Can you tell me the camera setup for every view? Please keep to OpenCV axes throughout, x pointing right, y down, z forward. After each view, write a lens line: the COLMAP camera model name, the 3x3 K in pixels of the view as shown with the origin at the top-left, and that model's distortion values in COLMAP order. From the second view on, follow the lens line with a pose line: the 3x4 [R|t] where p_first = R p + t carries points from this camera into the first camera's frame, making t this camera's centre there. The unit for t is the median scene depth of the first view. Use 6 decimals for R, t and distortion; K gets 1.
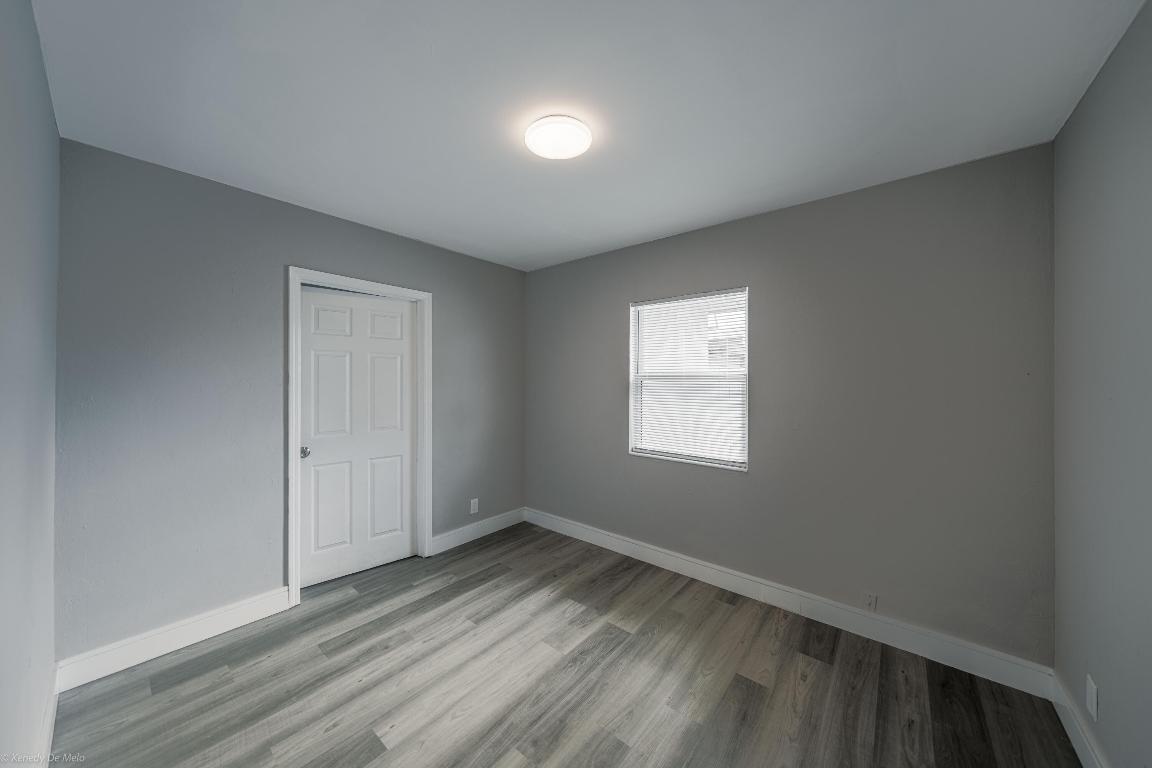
lens RADIAL K [[391.8, 0, 578.4], [0, 391.8, 378.9], [0, 0, 1]] dist [-0.000421, -0.000065]
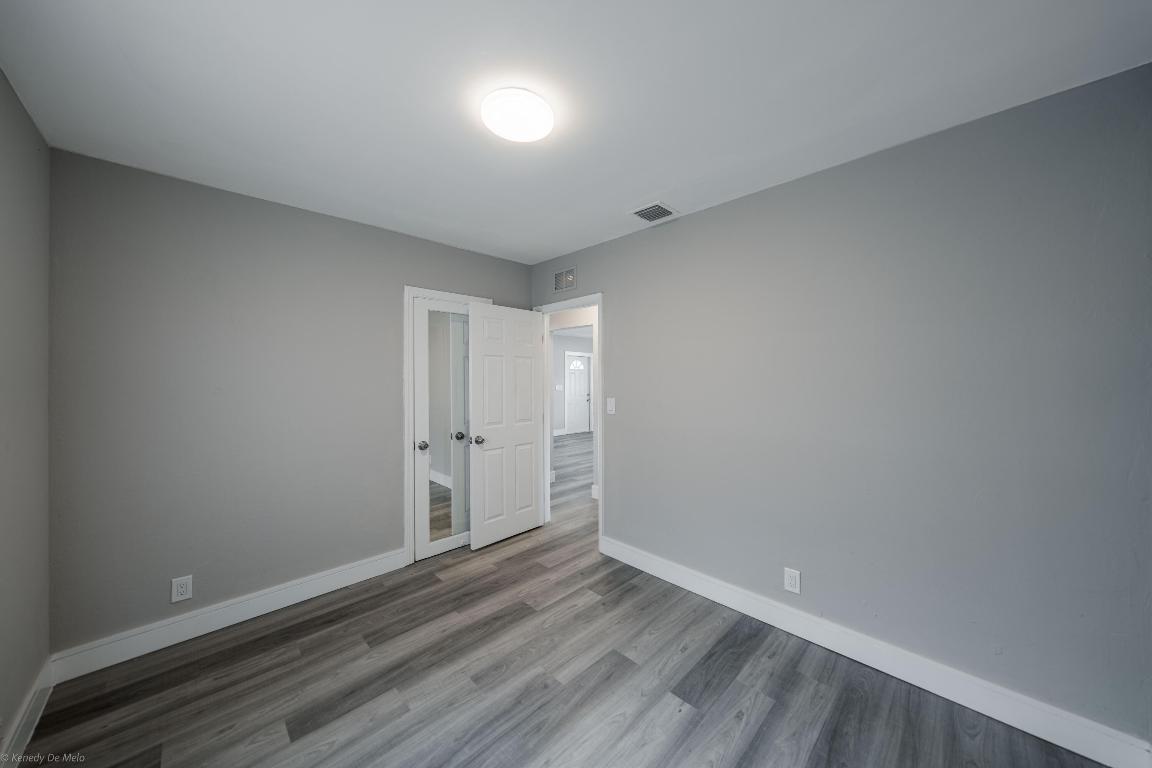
lens RADIAL K [[391.8, 0, 578.4], [0, 391.8, 378.9], [0, 0, 1]] dist [-0.000421, -0.000065]
pose [[-0.995336, -0.000057, 0.096474, -0.293950], [0.000200, 0.999996, 0.002656, 0.002167], [-0.096474, 0.002663, -0.995332, 1.969653]]
